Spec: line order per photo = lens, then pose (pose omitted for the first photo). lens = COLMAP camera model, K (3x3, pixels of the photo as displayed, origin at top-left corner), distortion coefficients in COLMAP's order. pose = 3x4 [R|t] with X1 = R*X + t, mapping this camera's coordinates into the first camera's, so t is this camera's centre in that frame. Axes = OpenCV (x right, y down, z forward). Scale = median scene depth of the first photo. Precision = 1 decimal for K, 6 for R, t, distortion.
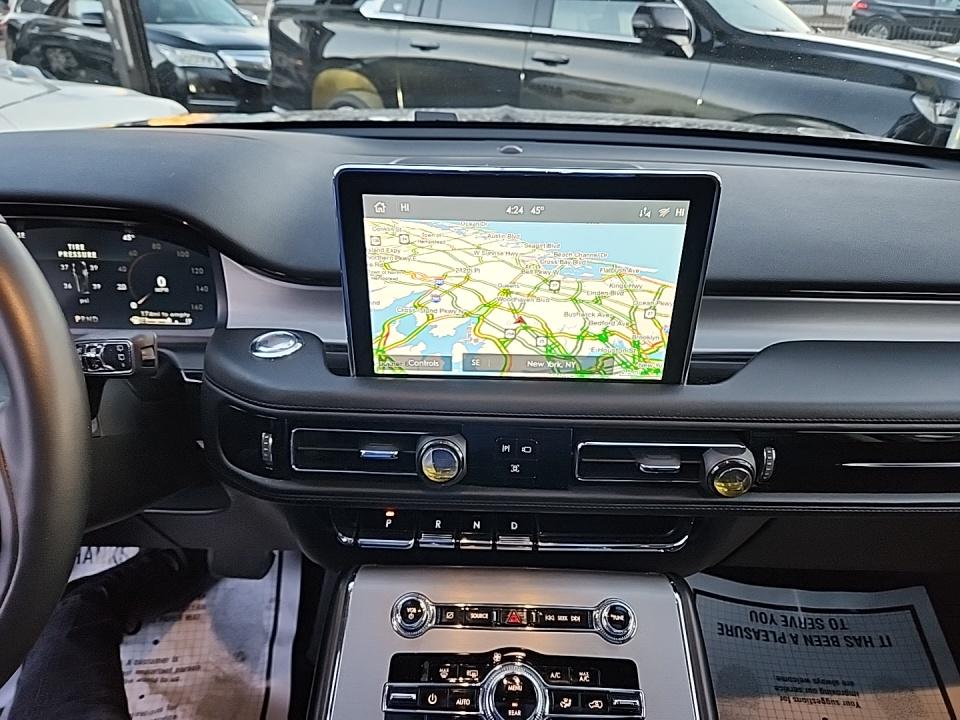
lens RADIAL K [[718.2, 0, 480.0], [0, 718.2, 360.0], [0, 0, 1]] dist [0.099242, -0.112208]
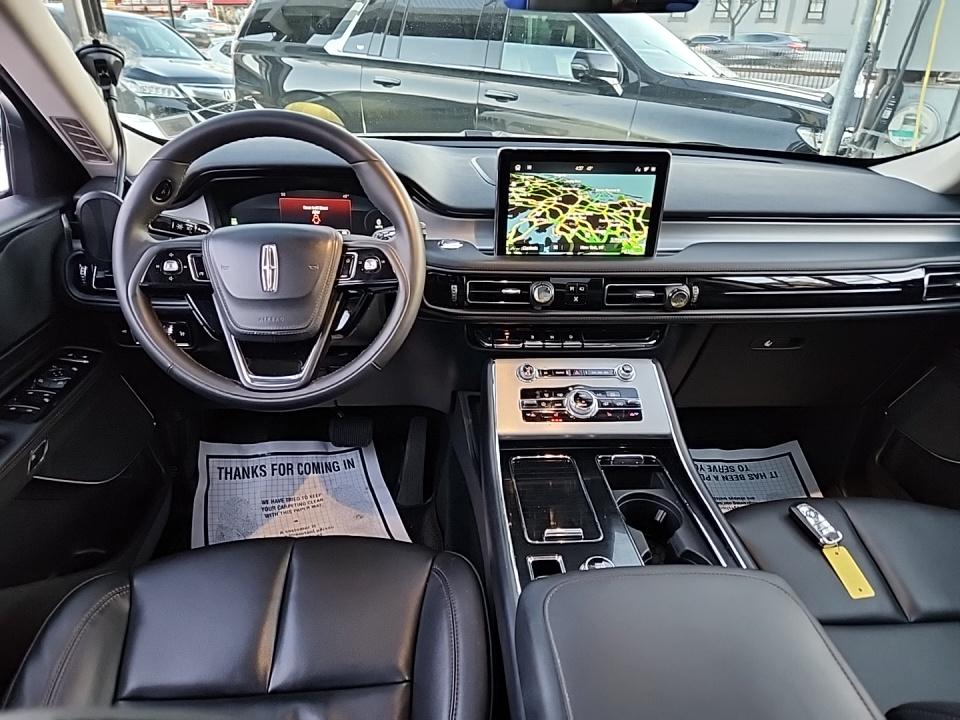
lens RADIAL K [[718.2, 0, 480.0], [0, 718.2, 360.0], [0, 0, 1]] dist [0.099242, -0.112208]
pose [[0.995583, -0.022703, 0.091102, -0.069376], [0.026253, 0.998934, -0.037963, 0.065902], [-0.090143, 0.040187, 0.995118, -0.169241]]
